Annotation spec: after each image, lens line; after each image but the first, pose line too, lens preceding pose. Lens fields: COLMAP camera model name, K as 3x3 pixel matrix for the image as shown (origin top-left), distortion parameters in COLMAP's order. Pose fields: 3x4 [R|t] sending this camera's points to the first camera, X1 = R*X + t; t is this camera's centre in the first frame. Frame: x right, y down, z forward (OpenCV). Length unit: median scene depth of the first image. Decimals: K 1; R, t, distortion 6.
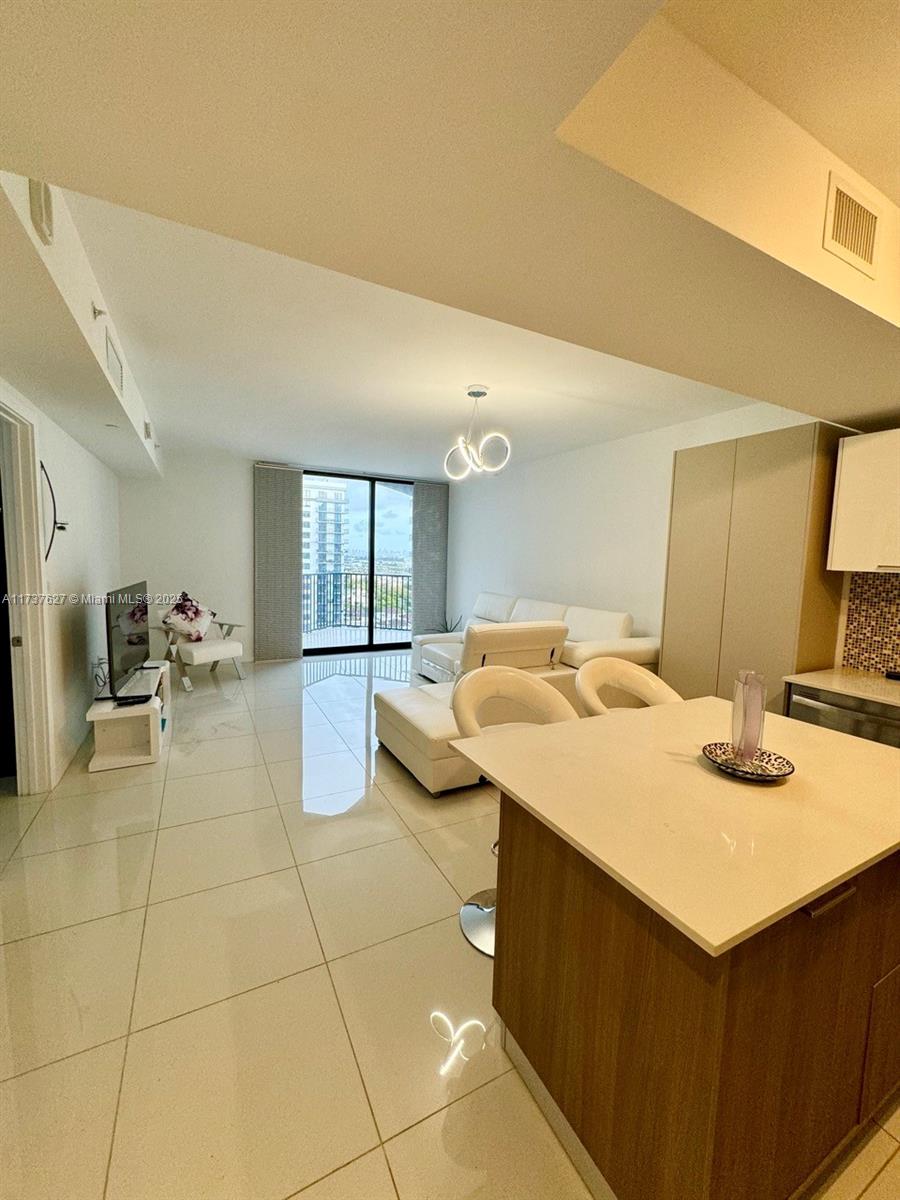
lens RADIAL K [[476.5, 0, 451.7], [0, 476.5, 599.2], [0, 0, 1]] dist [-0.002141, 0.000005]
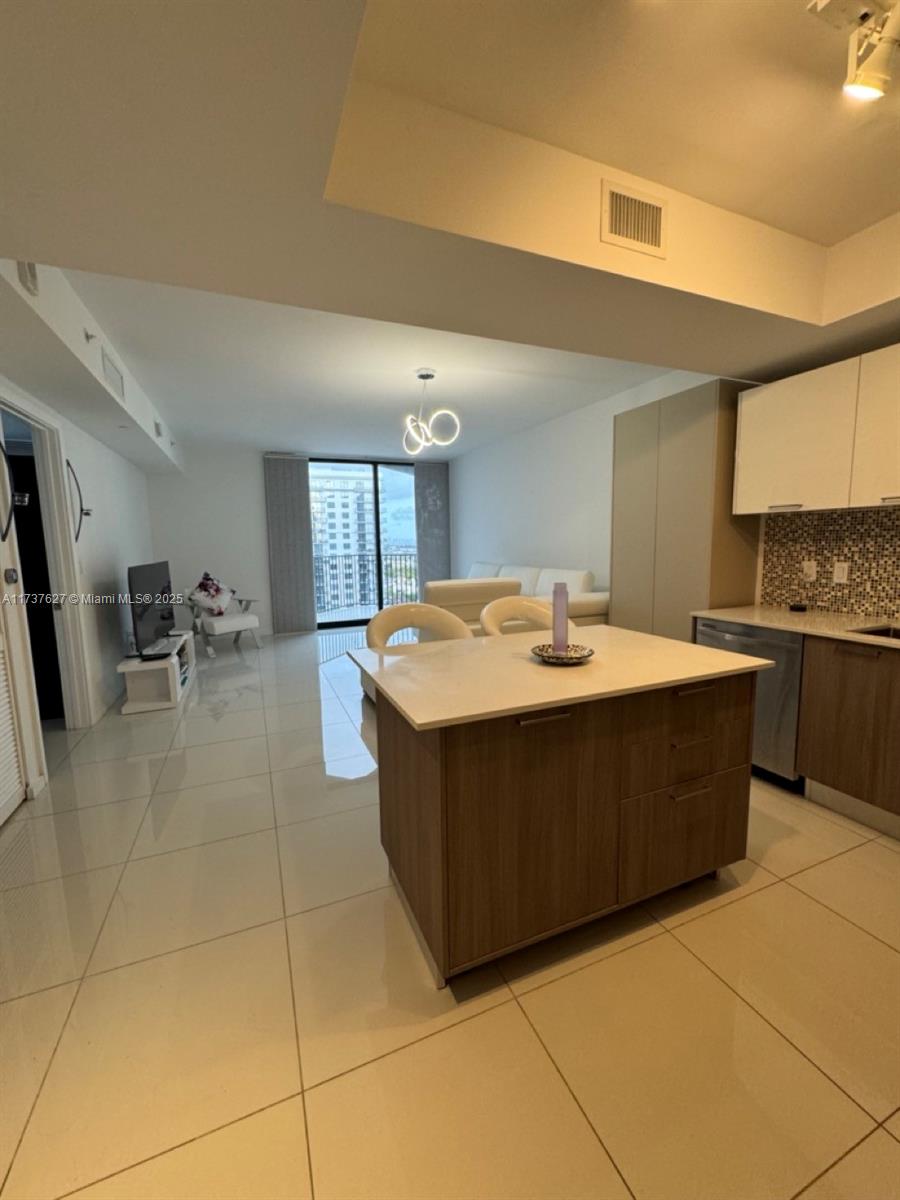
lens RADIAL K [[479.6, 0, 455.3], [0, 479.6, 600.0], [0, 0, 1]] dist [-0.001516, 0.000130]
pose [[0.995510, -0.036509, -0.087328, 0.209710], [0.039091, 0.998842, 0.028046, 0.069727], [0.086203, -0.031334, 0.995785, -0.143413]]
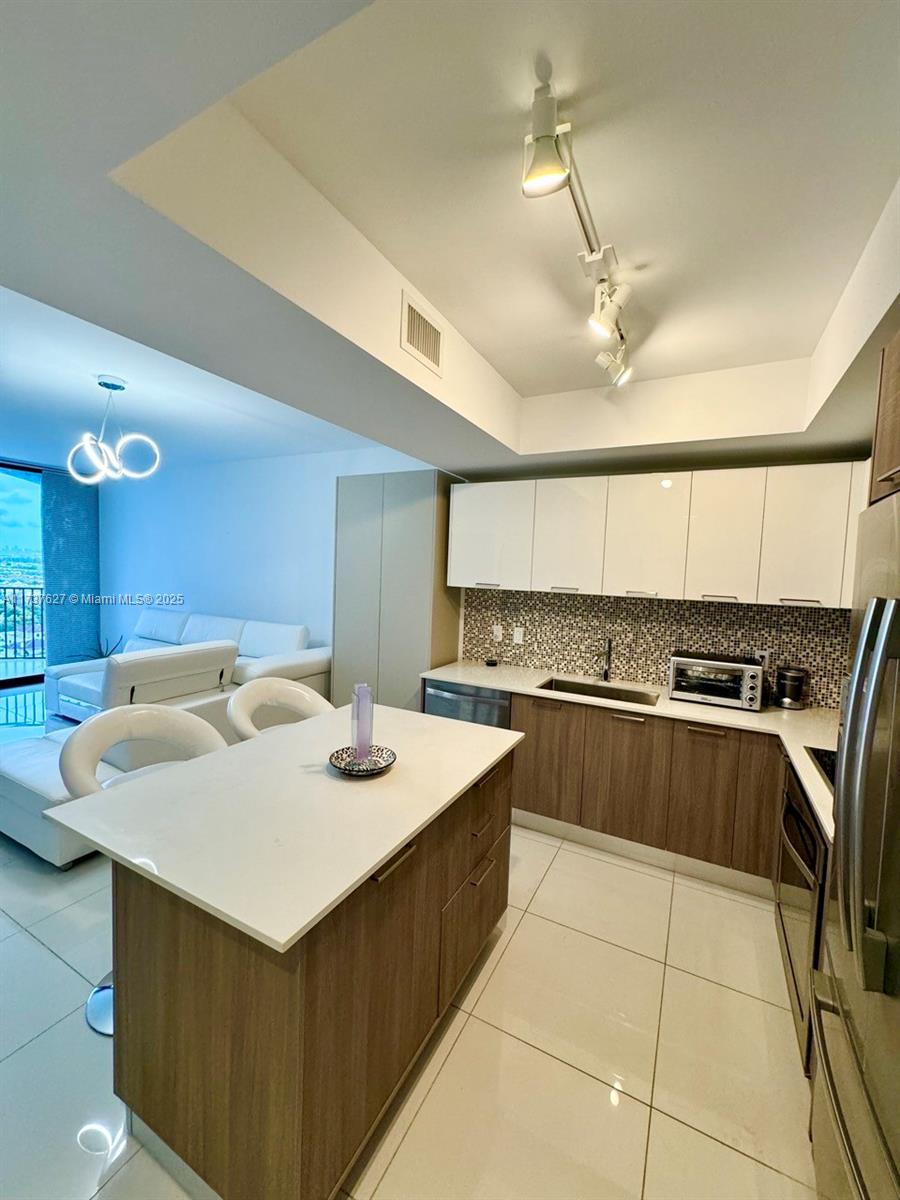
lens RADIAL K [[476.5, 0, 451.7], [0, 476.5, 599.2], [0, 0, 1]] dist [-0.002141, 0.000005]
pose [[0.825463, -0.033086, 0.563486, 0.066746], [0.036685, 0.999315, 0.004936, -0.027920], [-0.563263, 0.016597, 0.826111, -0.054965]]
